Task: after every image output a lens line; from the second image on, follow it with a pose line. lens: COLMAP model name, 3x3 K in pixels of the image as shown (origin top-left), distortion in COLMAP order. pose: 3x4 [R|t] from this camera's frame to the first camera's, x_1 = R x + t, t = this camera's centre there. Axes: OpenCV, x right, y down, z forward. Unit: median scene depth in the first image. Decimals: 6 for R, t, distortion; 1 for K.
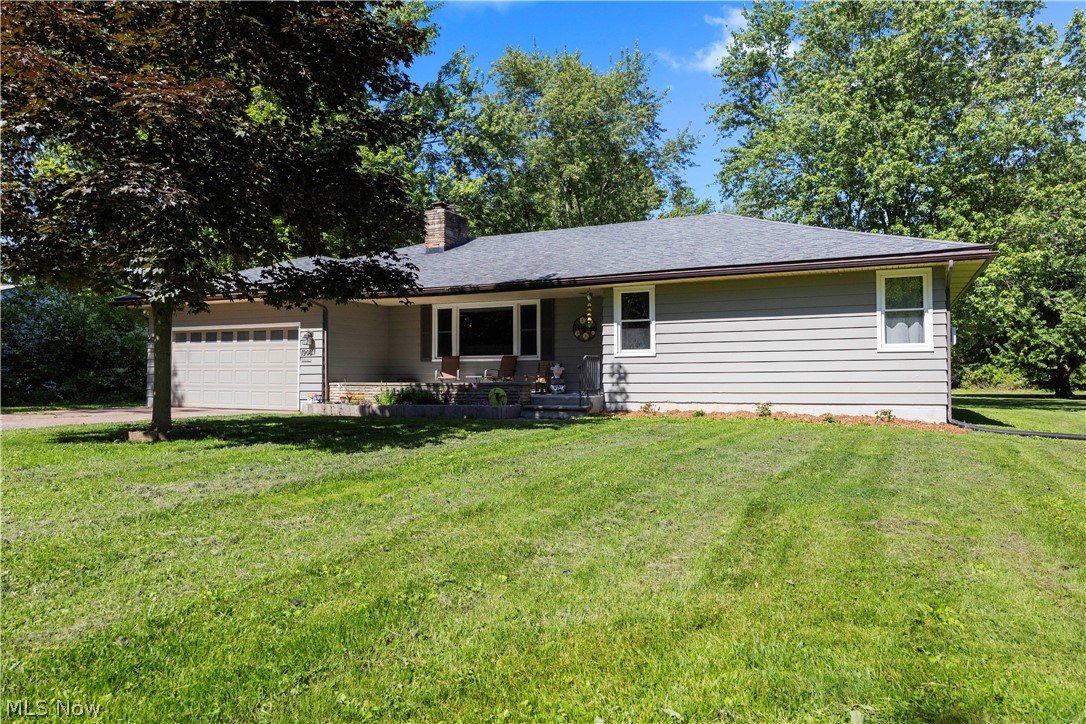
lens RADIAL K [[737.6, 0, 543.4], [0, 737.6, 363.0], [0, 0, 1]] dist [0.006120, 0.000281]
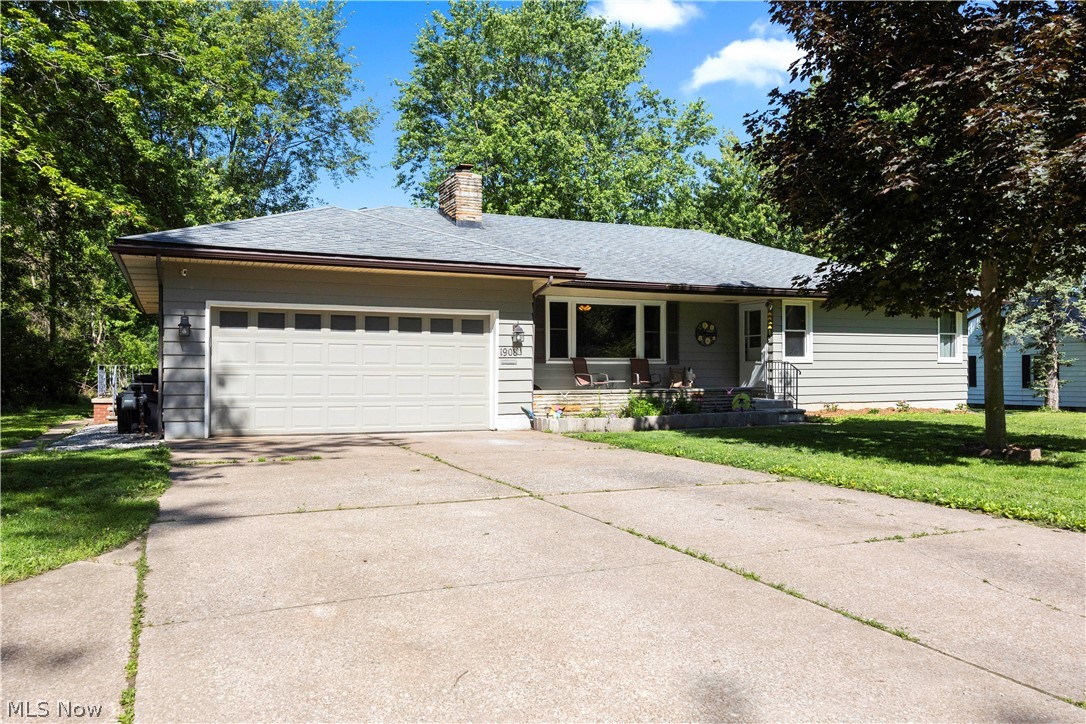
lens RADIAL K [[832.2, 0, 543.2], [0, 832.2, 365.5], [0, 0, 1]] dist [-0.013970, -0.001241]
pose [[0.630831, 0.005504, 0.775900, -0.956228], [-0.014607, 0.999882, 0.004783, -0.004694], [-0.775783, -0.014351, 0.630837, 0.433875]]
